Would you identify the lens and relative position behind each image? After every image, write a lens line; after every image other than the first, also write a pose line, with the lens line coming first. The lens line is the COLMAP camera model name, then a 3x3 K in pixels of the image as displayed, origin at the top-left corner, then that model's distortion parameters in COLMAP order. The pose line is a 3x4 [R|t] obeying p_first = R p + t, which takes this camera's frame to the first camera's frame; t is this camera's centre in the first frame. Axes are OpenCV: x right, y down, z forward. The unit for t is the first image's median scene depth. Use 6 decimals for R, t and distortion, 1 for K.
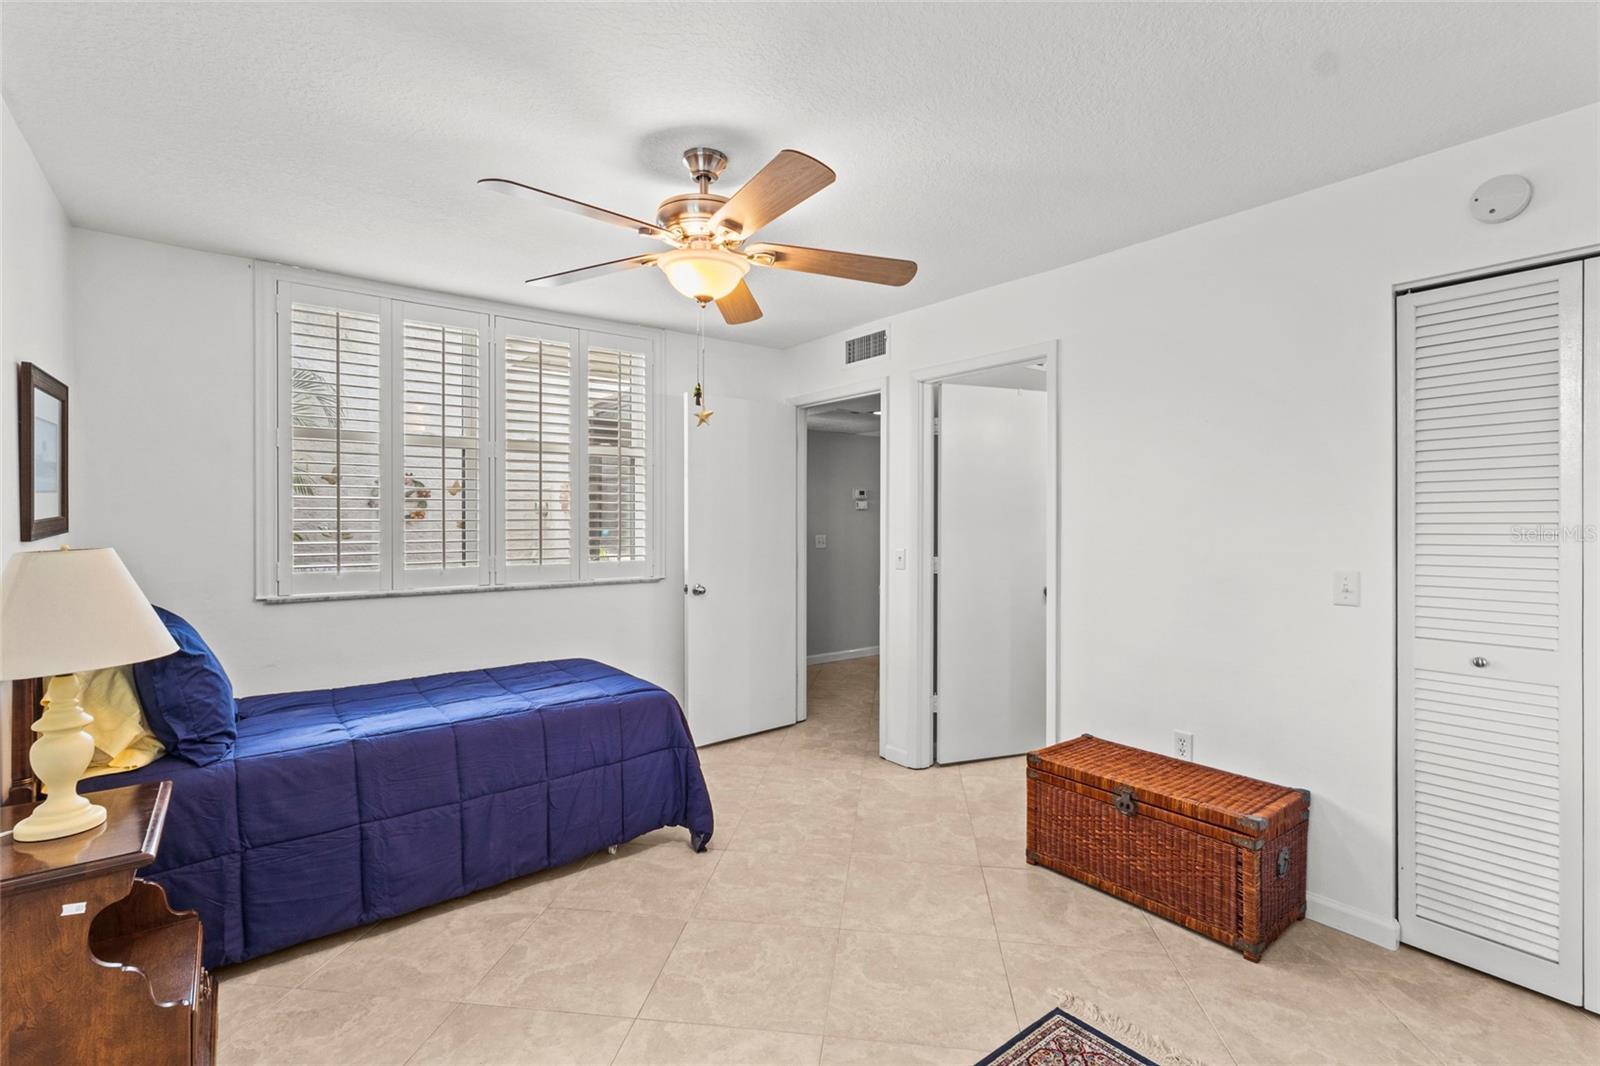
lens RADIAL K [[741.1, 0, 795.1], [0, 741.1, 524.5], [0, 0, 1]] dist [0.001356, 0.002155]
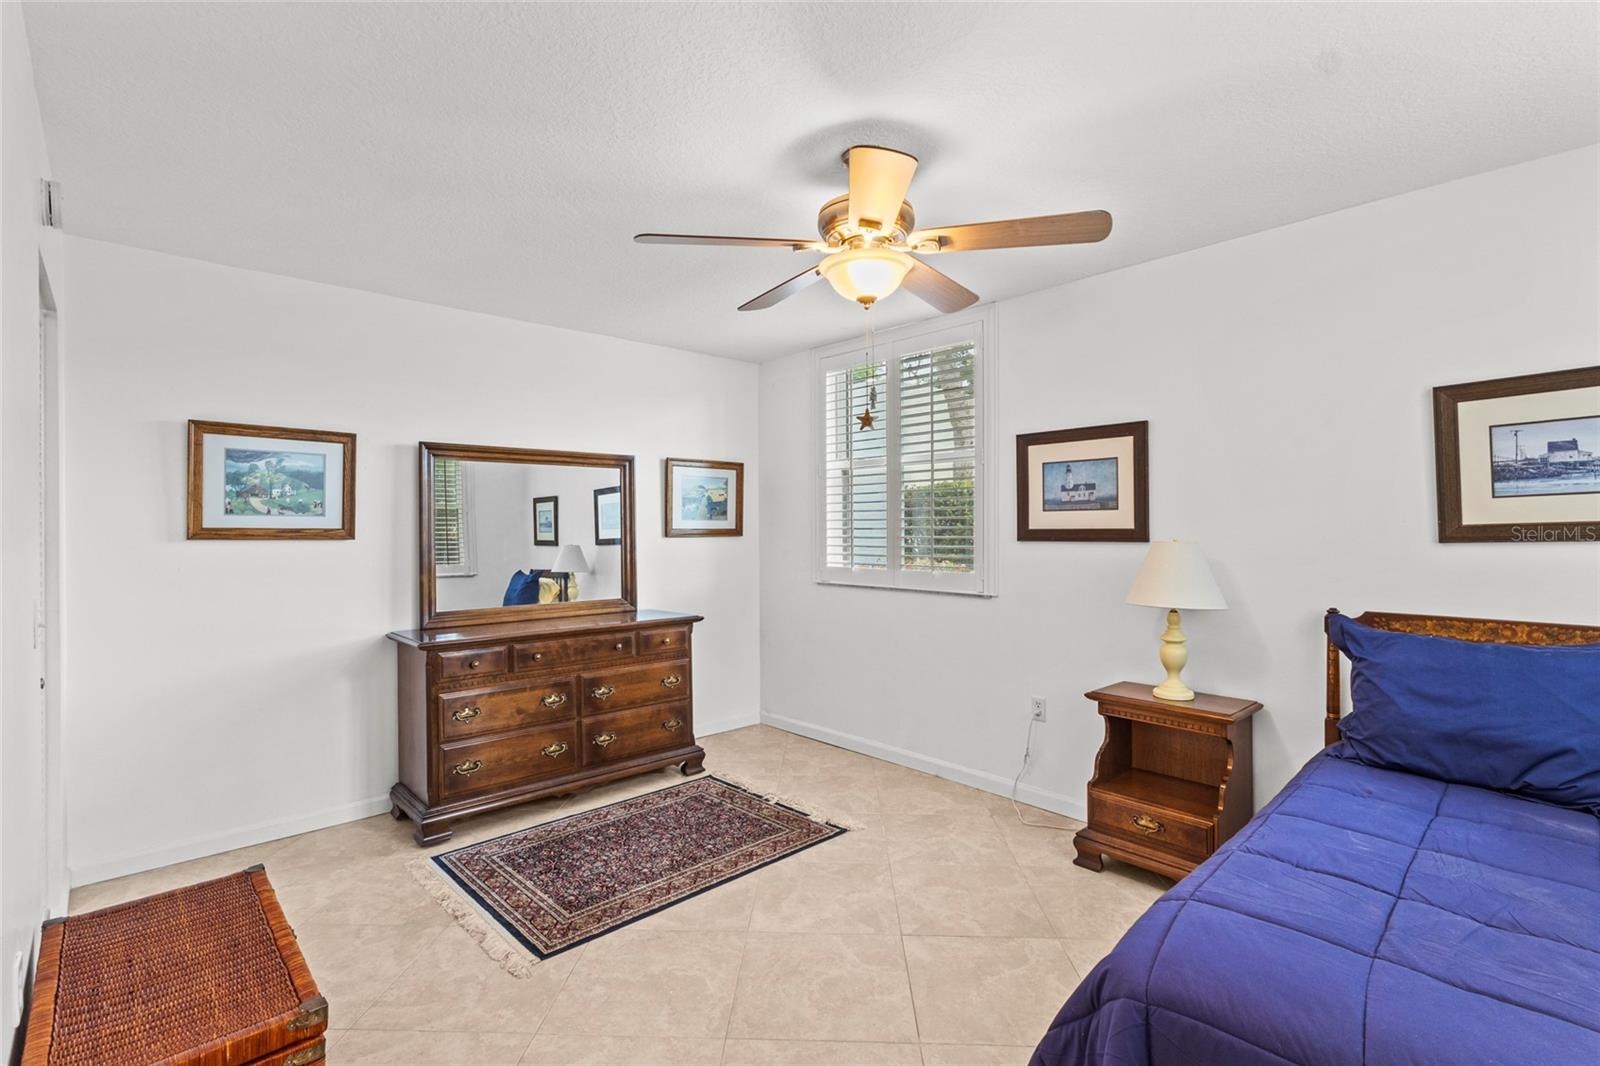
lens RADIAL K [[741.1, 0, 795.1], [0, 741.1, 530.8], [0, 0, 1]] dist [0.001356, 0.002155]
pose [[-0.995693, 0.004581, -0.092599, 0.052067], [0.003074, 0.999861, 0.016414, -0.014220], [0.092661, 0.016059, -0.995568, 1.632794]]
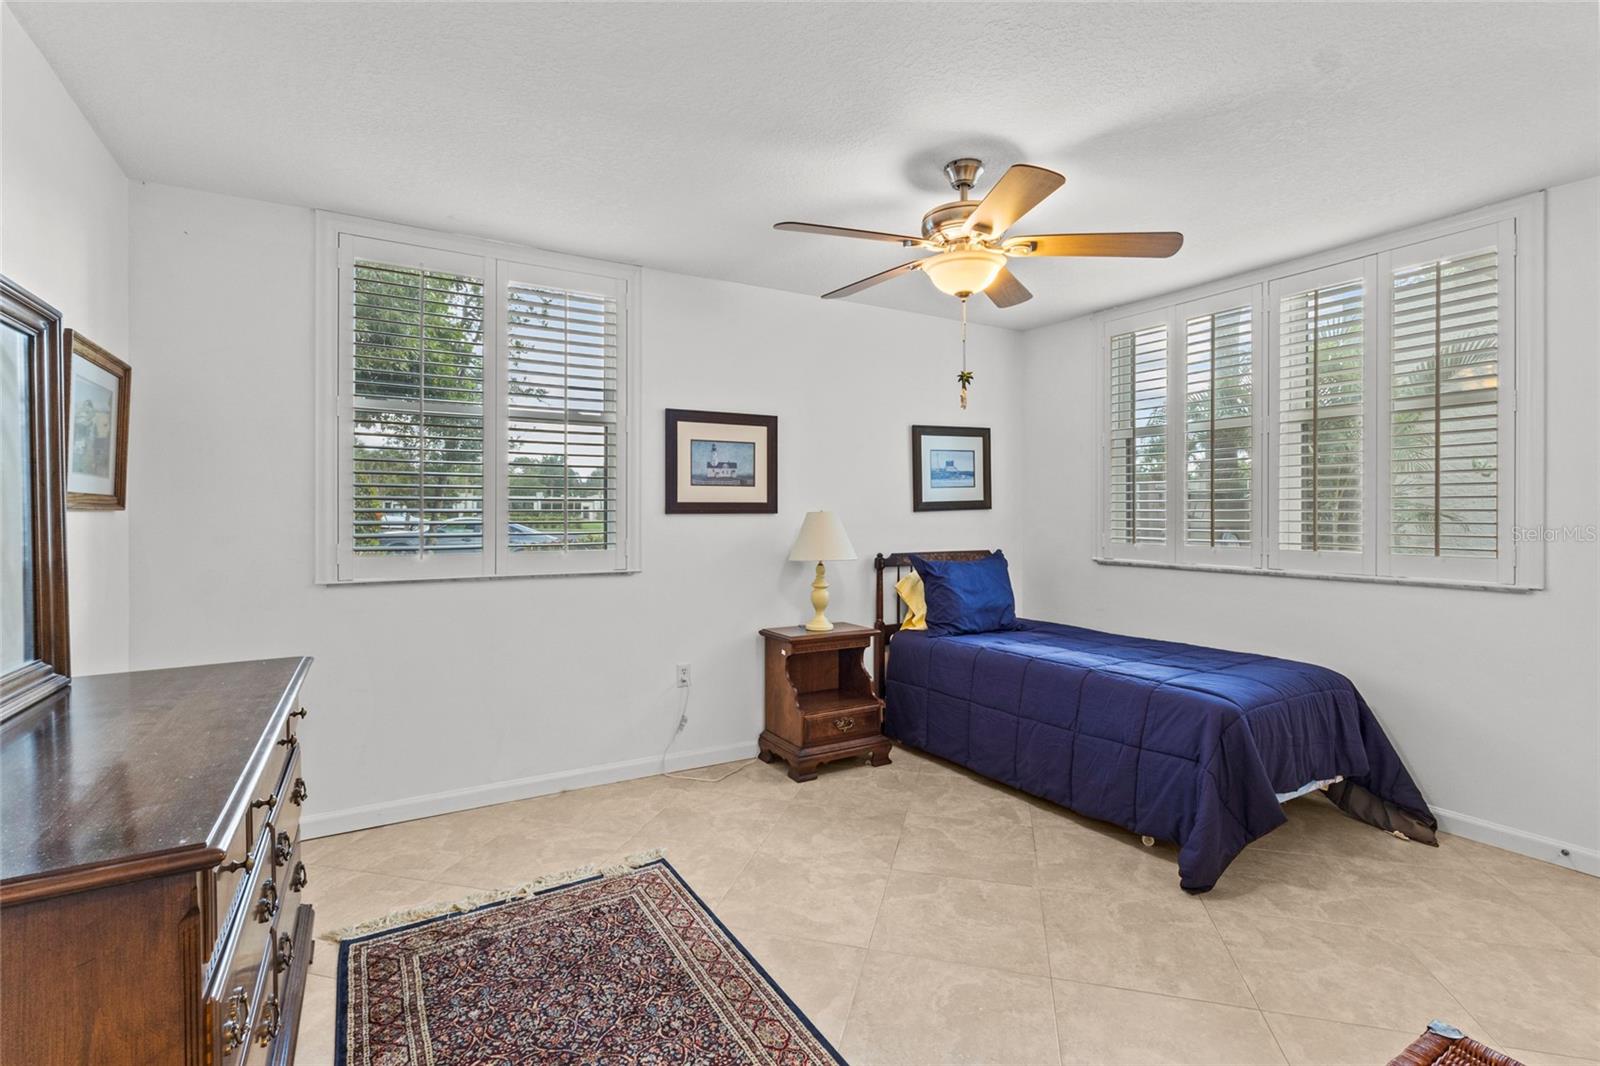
lens RADIAL K [[741.1, 0, 801.6], [0, 741.1, 516.9], [0, 0, 1]] dist [0.001356, 0.002155]
pose [[-0.117189, 0.003754, -0.993103, 0.835215], [-0.009708, 0.999941, 0.004926, 0.023642], [0.993062, 0.010218, -0.117145, 0.739961]]
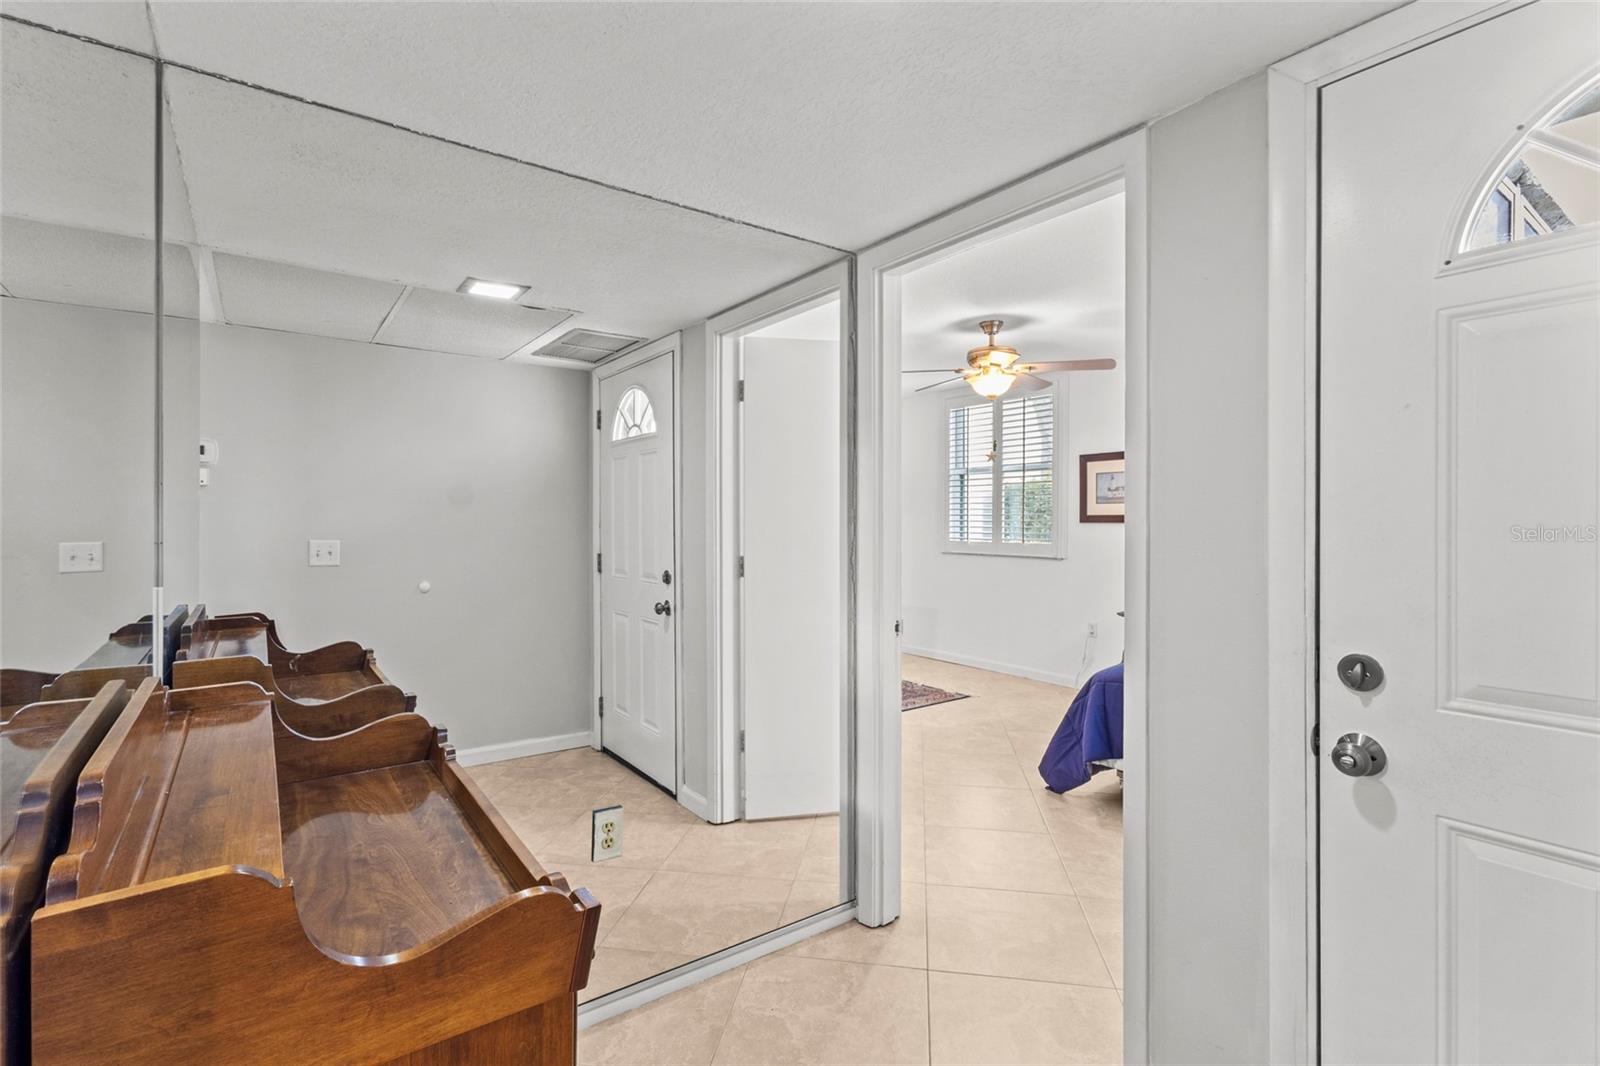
lens RADIAL K [[741.1, 0, 796.9], [0, 741.1, 524.4], [0, 0, 1]] dist [0.001356, 0.002155]
pose [[-0.999838, -0.002975, 0.017778, 0.289795], [-0.002640, 0.999819, 0.018824, -0.004755], [-0.017831, 0.018774, -0.999665, 2.445207]]
